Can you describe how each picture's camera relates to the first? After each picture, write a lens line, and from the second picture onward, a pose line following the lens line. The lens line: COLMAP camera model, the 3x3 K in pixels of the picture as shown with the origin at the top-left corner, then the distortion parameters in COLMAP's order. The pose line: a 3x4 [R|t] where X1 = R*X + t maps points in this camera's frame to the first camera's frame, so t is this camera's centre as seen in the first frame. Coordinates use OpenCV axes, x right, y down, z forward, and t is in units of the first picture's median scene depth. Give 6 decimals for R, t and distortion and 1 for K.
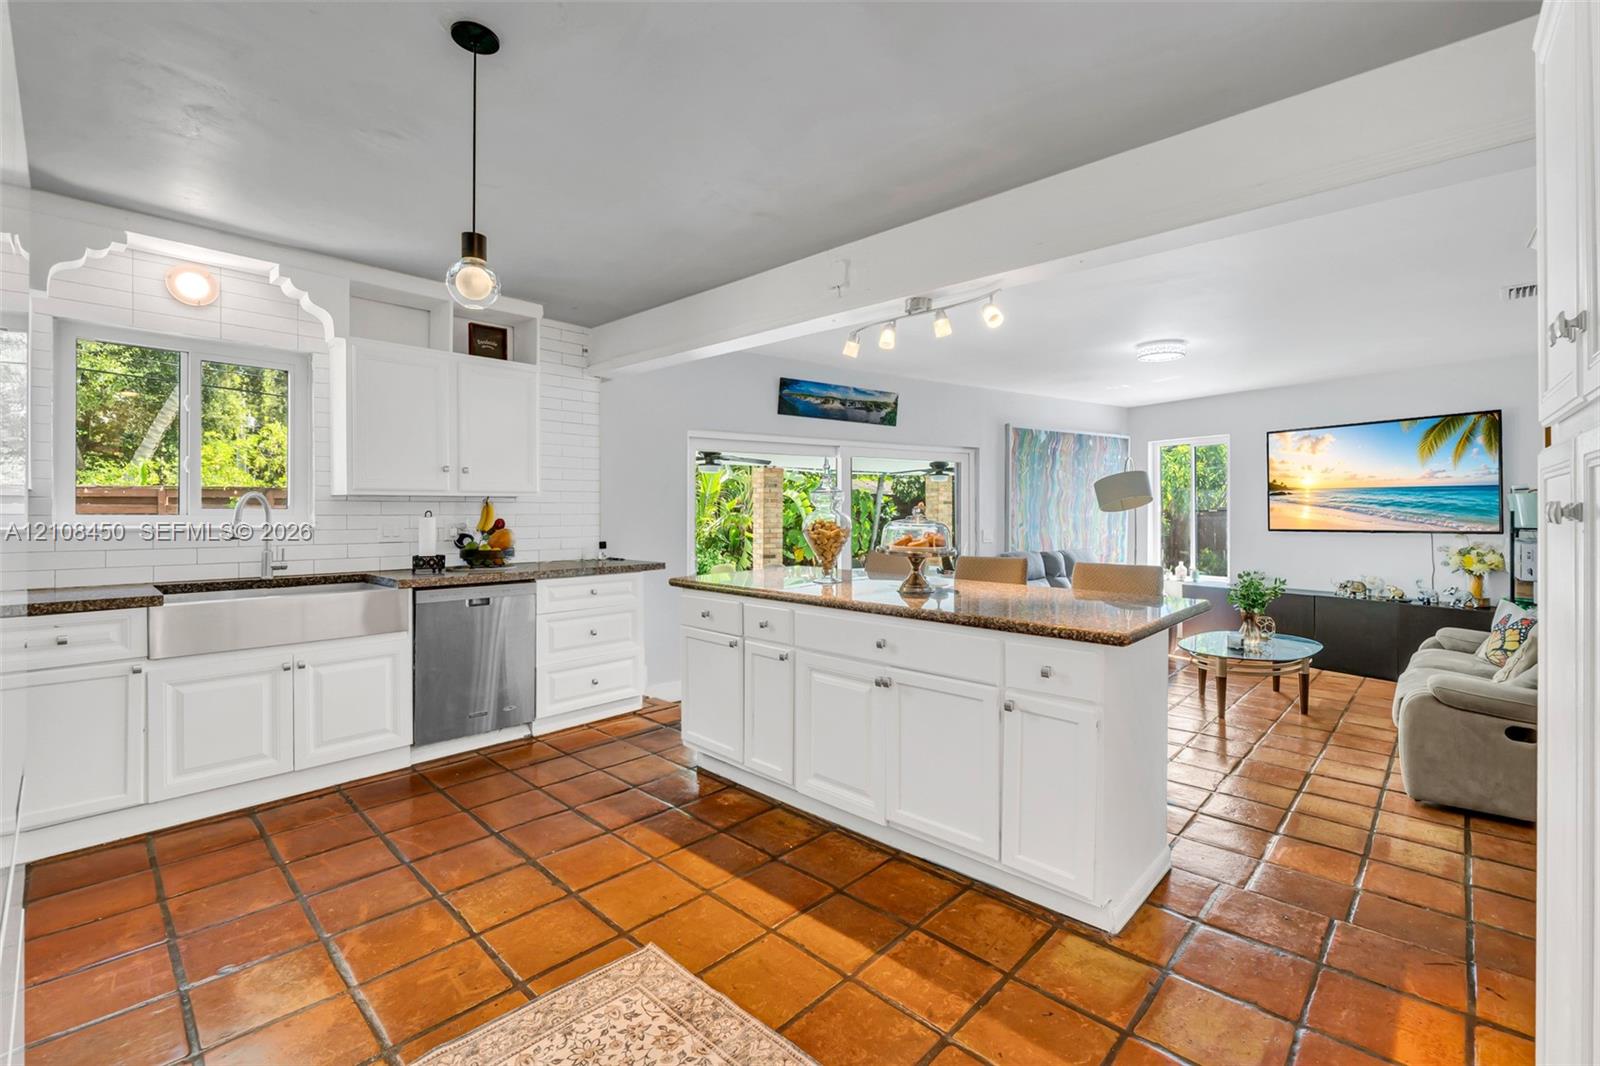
lens RADIAL K [[699.7, 0, 809.5], [0, 699.7, 511.9], [0, 0, 1]] dist [-0.004765, -0.000481]
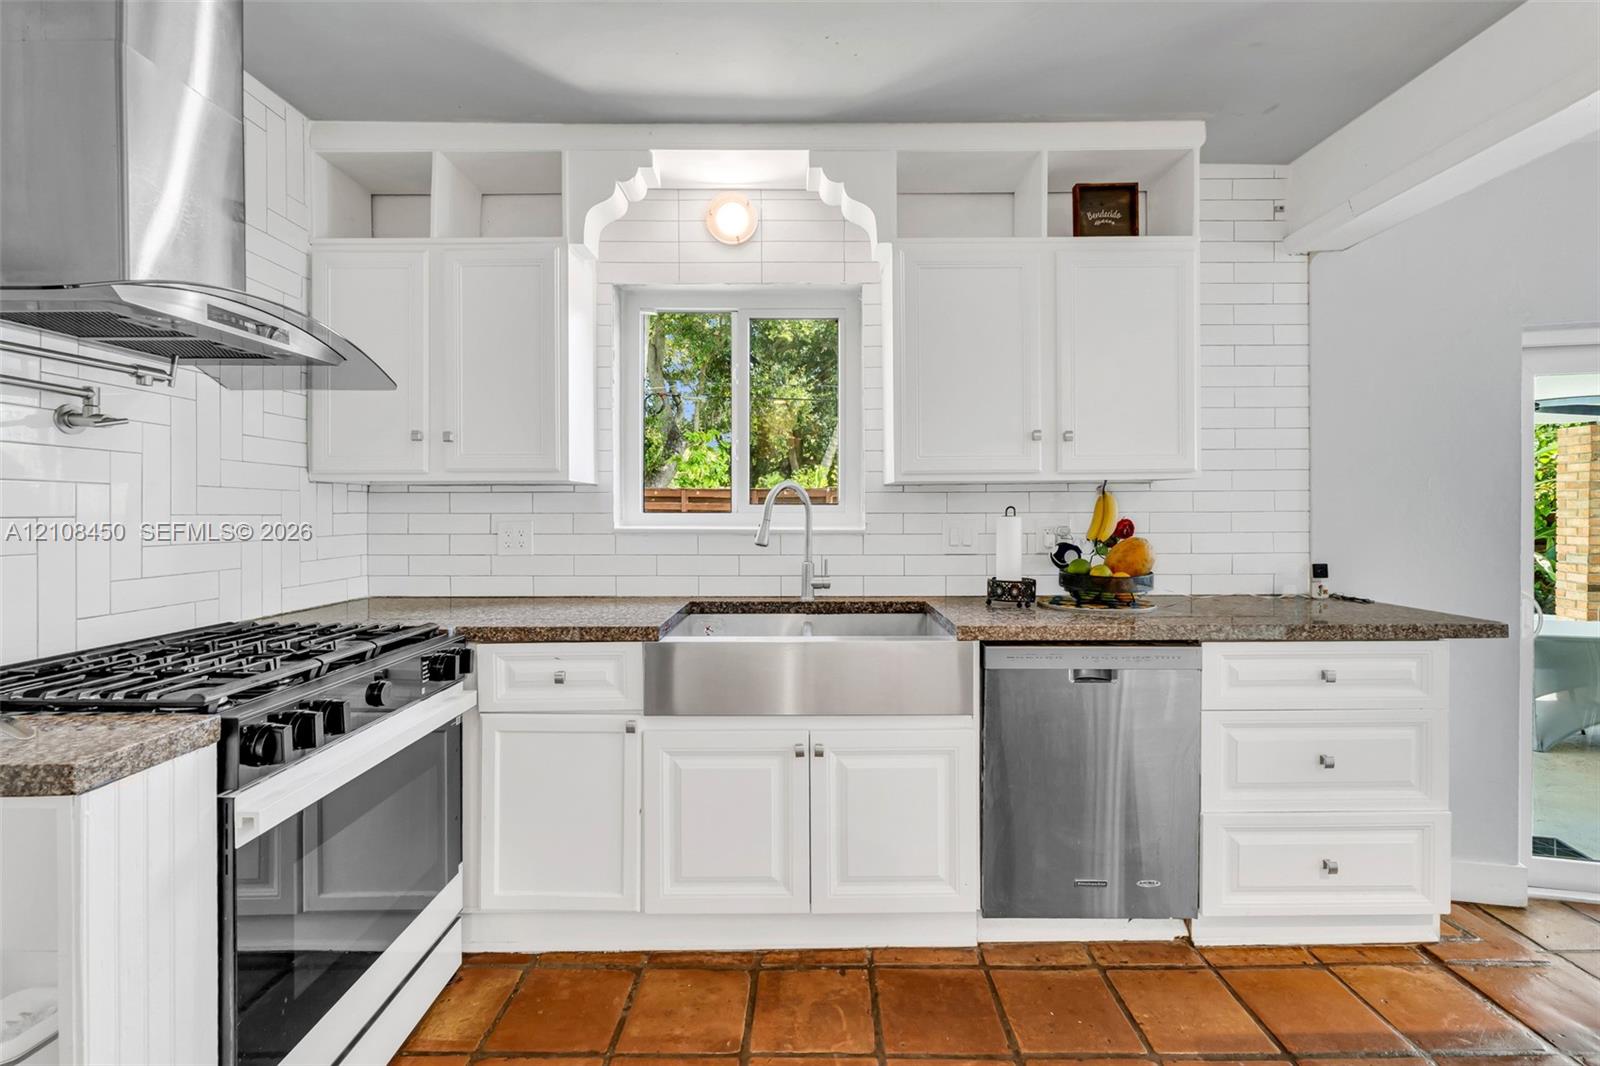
lens RADIAL K [[699.7, 0, 809.5], [0, 699.7, 511.9], [0, 0, 1]] dist [-0.004765, -0.000481]
pose [[0.688172, 0.001029, -0.725547, -0.218171], [0.002961, 0.999987, 0.004226, 0.000415], [0.725542, -0.005056, 0.688160, 0.443205]]
